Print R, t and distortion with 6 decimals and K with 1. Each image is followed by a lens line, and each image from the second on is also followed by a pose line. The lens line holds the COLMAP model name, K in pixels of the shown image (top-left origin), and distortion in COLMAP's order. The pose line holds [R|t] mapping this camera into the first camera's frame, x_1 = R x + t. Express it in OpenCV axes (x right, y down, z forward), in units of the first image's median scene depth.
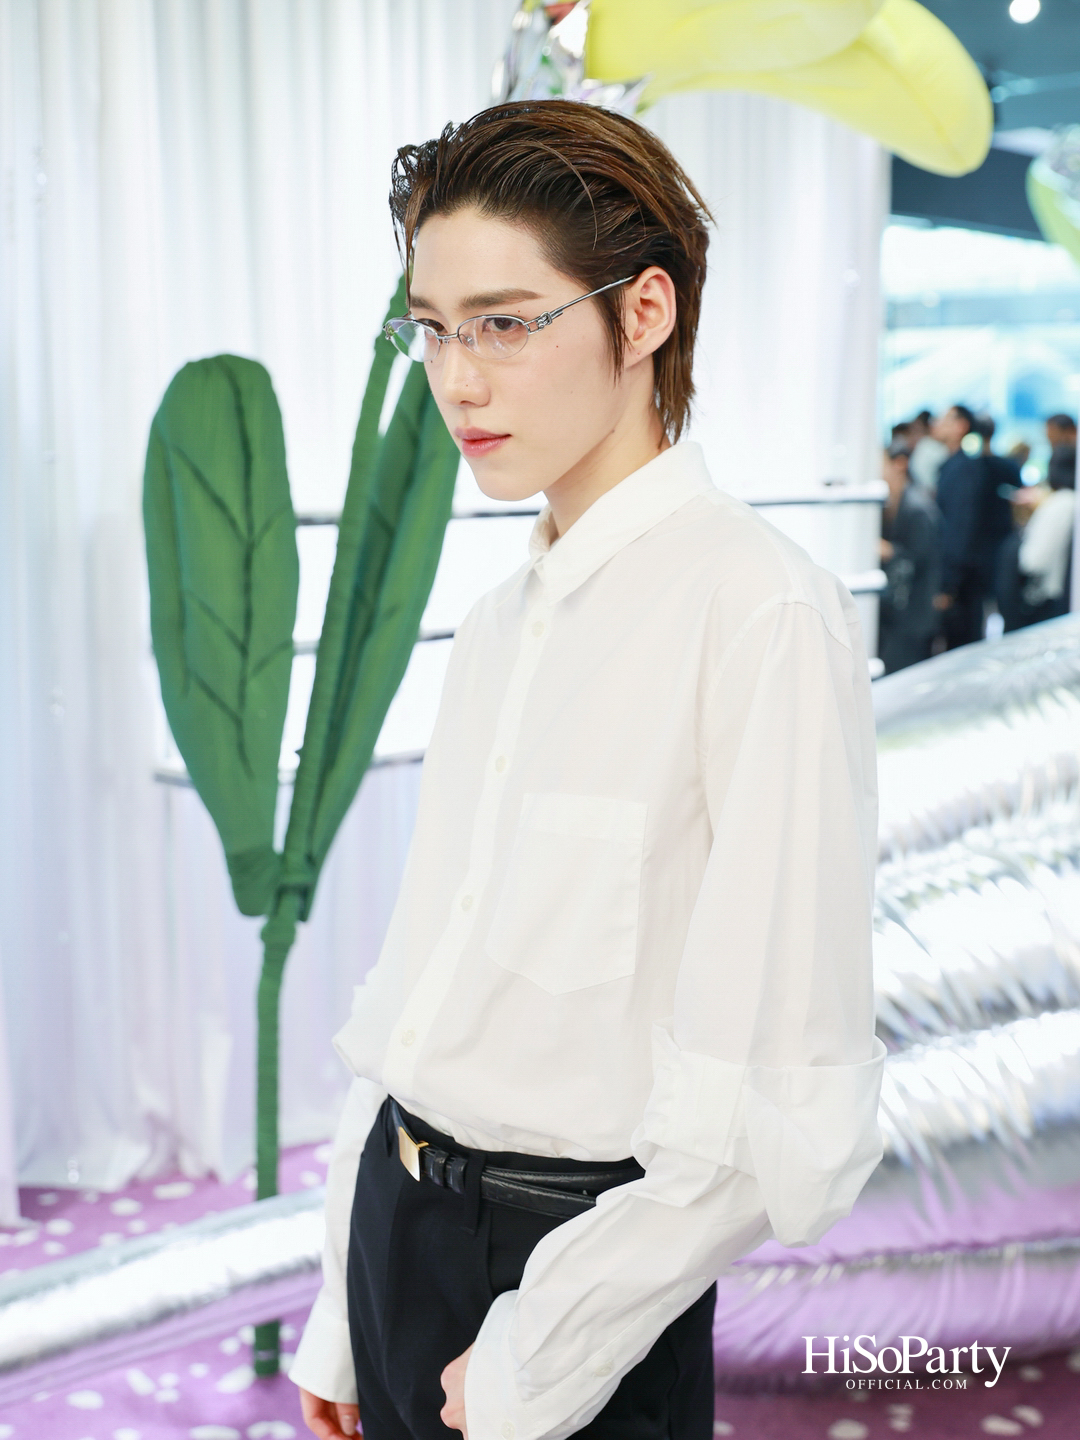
lens RADIAL K [[1884.4, 0, 544.7], [0, 1884.4, 722.5], [0, 0, 1]] dist [-0.000141, 0.013988]
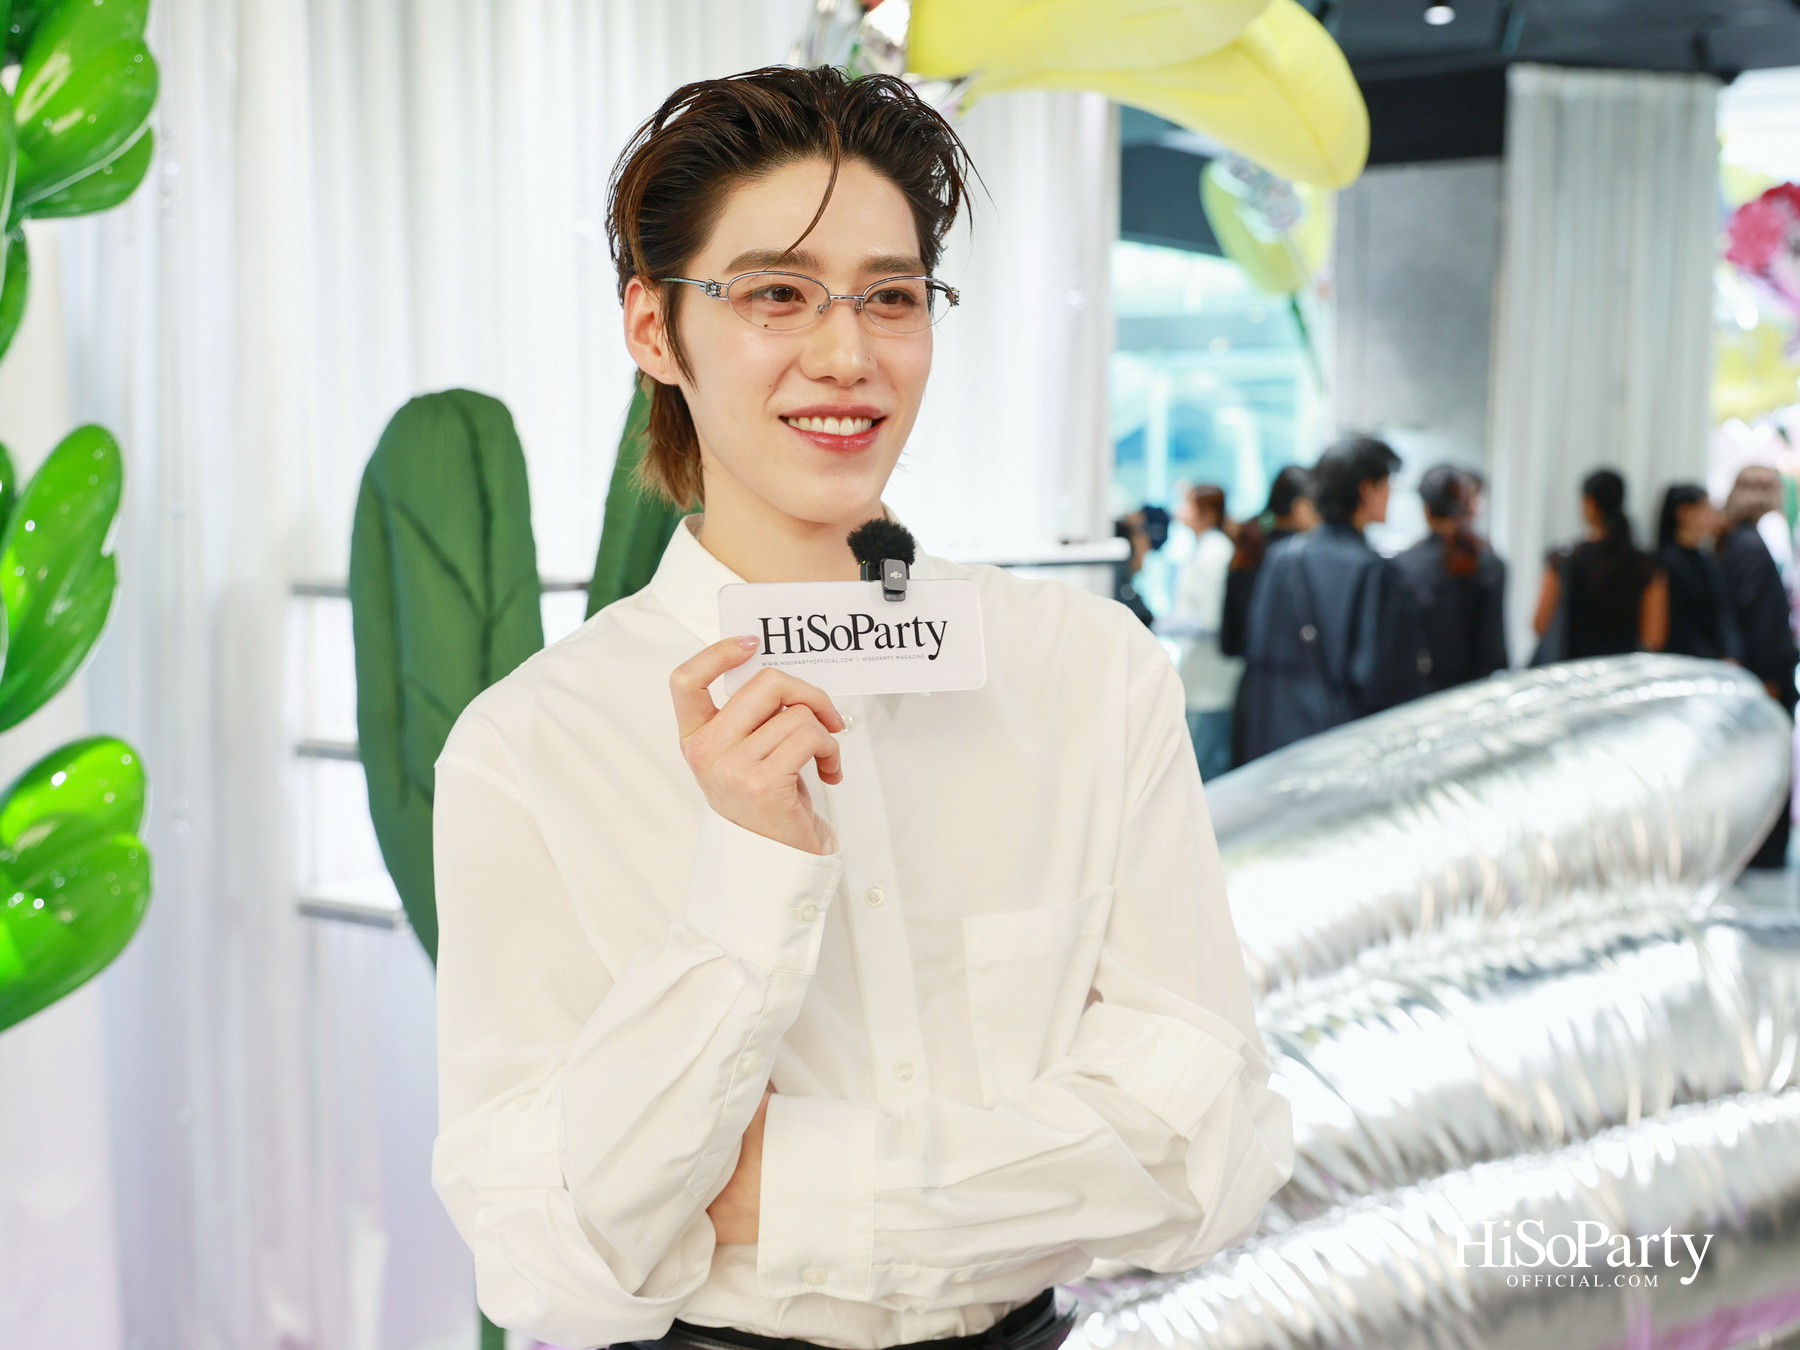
lens RADIAL K [[2301.4, 0, 897.0], [0, 2301.4, 693.0], [0, 0, 1]] dist [0.008929, 0.021237]
pose [[0.989919, -0.009448, 0.141321, -0.123140], [0.017612, 0.998240, -0.056626, -0.003761], [-0.140538, 0.058544, 0.988343, -0.007469]]
